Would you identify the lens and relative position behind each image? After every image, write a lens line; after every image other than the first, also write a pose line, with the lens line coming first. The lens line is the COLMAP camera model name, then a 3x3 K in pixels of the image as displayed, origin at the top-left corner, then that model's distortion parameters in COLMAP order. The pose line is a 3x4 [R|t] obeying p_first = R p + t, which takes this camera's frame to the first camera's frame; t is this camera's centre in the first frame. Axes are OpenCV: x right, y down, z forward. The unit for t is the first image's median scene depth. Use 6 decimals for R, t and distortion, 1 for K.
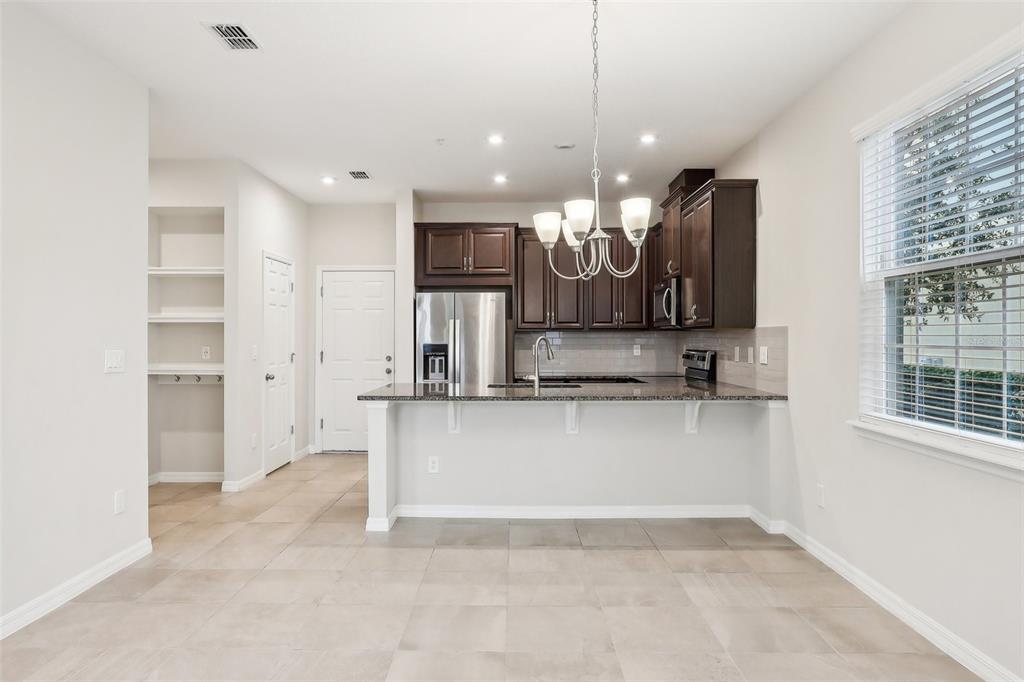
lens RADIAL K [[650.2, 0, 511.4], [0, 650.2, 339.8], [0, 0, 1]] dist [-0.030437, 0.001765]
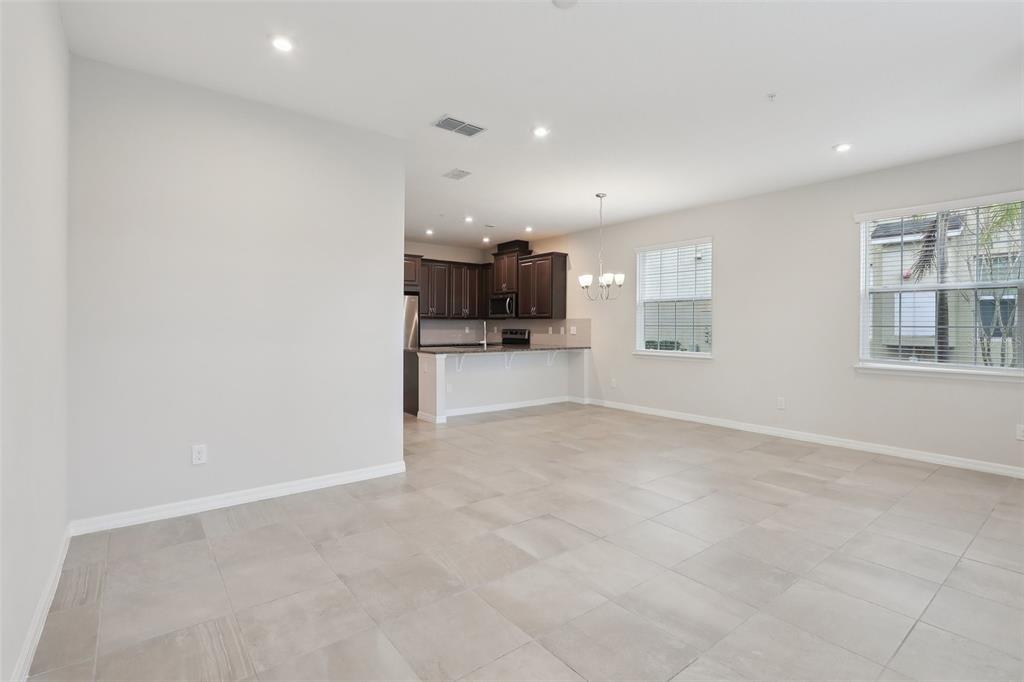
lens RADIAL K [[480.6, 0, 511.6], [0, 480.6, 330.9], [0, 0, 1]] dist [-0.012828, 0.000740]
pose [[0.781159, -0.000546, 0.624333, -0.676630], [-0.004282, 0.999971, 0.006233, 0.012063], [-0.624318, -0.007543, 0.781134, -0.163194]]
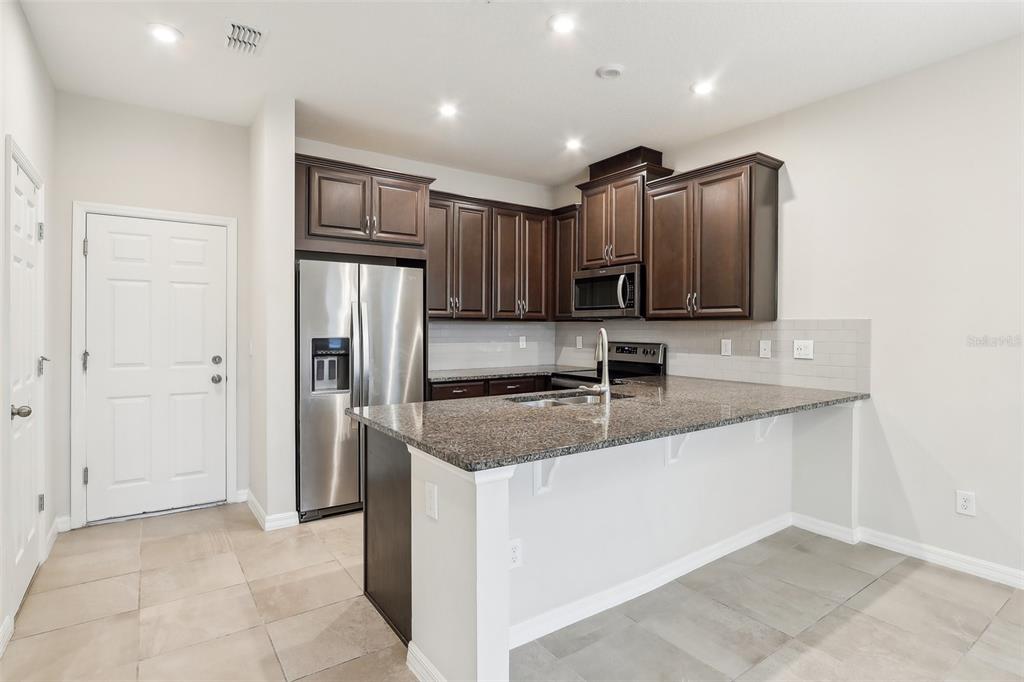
lens RADIAL K [[514.7, 0, 505.1], [0, 514.7, 335.1], [0, 0, 1]] dist [-0.017892, 0.004159]
pose [[0.816916, -0.004817, 0.576737, -0.305488], [-0.002398, 0.999928, 0.011748, -0.003343], [-0.576752, -0.010980, 0.816846, 0.509482]]
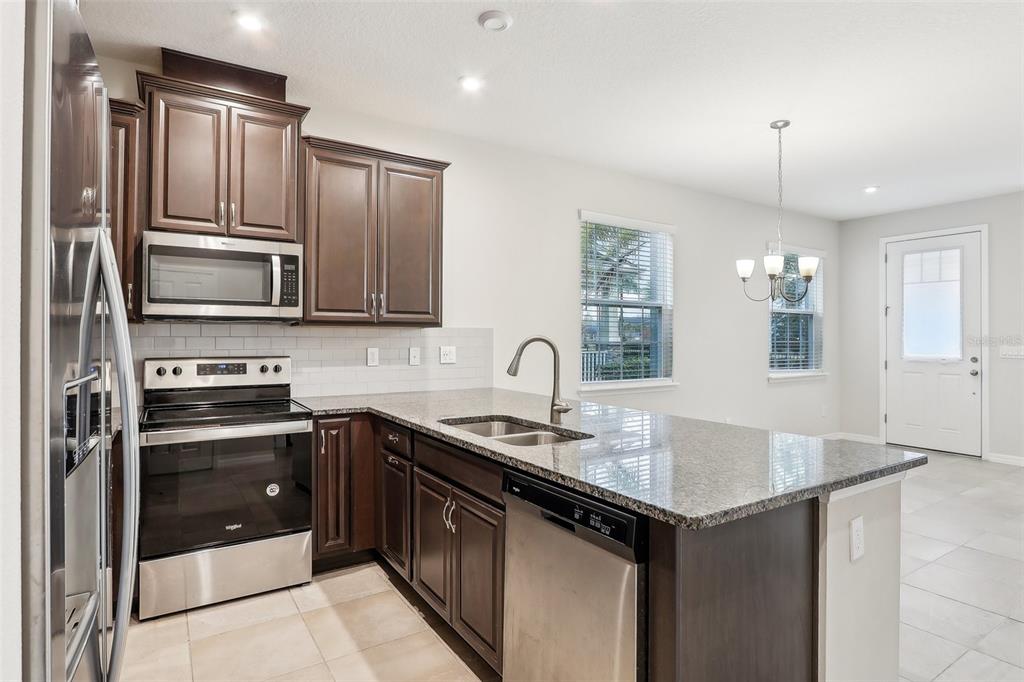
lens RADIAL K [[539.1, 0, 504.0], [0, 539.1, 337.9], [0, 0, 1]] dist [-0.004075, -0.000191]
pose [[-0.535155, 0.000626, 0.844754, -0.298868], [0.000775, 1.000000, -0.000250, -0.001920], [-0.844754, 0.000521, -0.535155, 1.091957]]
